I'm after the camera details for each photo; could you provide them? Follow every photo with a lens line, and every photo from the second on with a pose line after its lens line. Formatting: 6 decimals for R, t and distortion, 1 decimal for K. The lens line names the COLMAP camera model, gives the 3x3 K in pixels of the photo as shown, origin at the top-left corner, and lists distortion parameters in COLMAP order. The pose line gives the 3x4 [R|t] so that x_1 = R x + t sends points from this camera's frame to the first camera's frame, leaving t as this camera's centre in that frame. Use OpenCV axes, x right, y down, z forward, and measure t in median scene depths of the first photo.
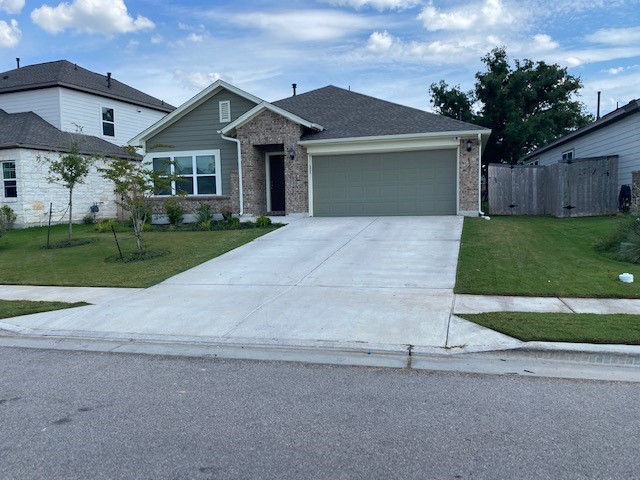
lens RADIAL K [[494.4, 0, 317.2], [0, 494.4, 236.7], [0, 0, 1]] dist [0.011480, -0.015080]
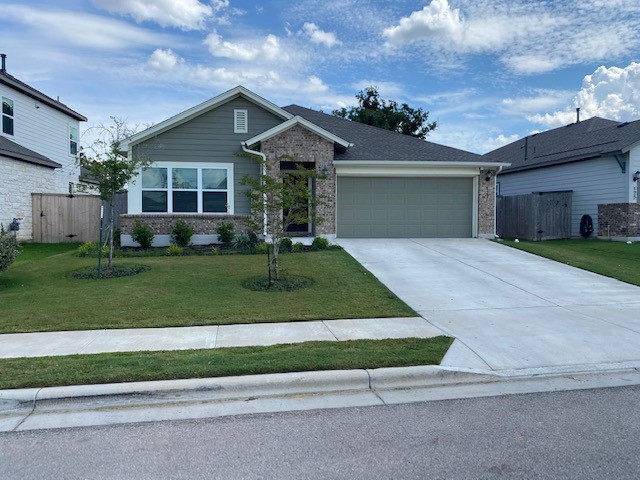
lens RADIAL K [[494.4, 0, 319.3], [0, 494.4, 243.3], [0, 0, 1]] dist [0.011480, -0.015080]
pose [[0.906003, 0.001346, 0.423270, -0.423374], [0.012894, 0.999443, -0.030778, -0.001883], [-0.423076, 0.033343, 0.905481, 0.128124]]
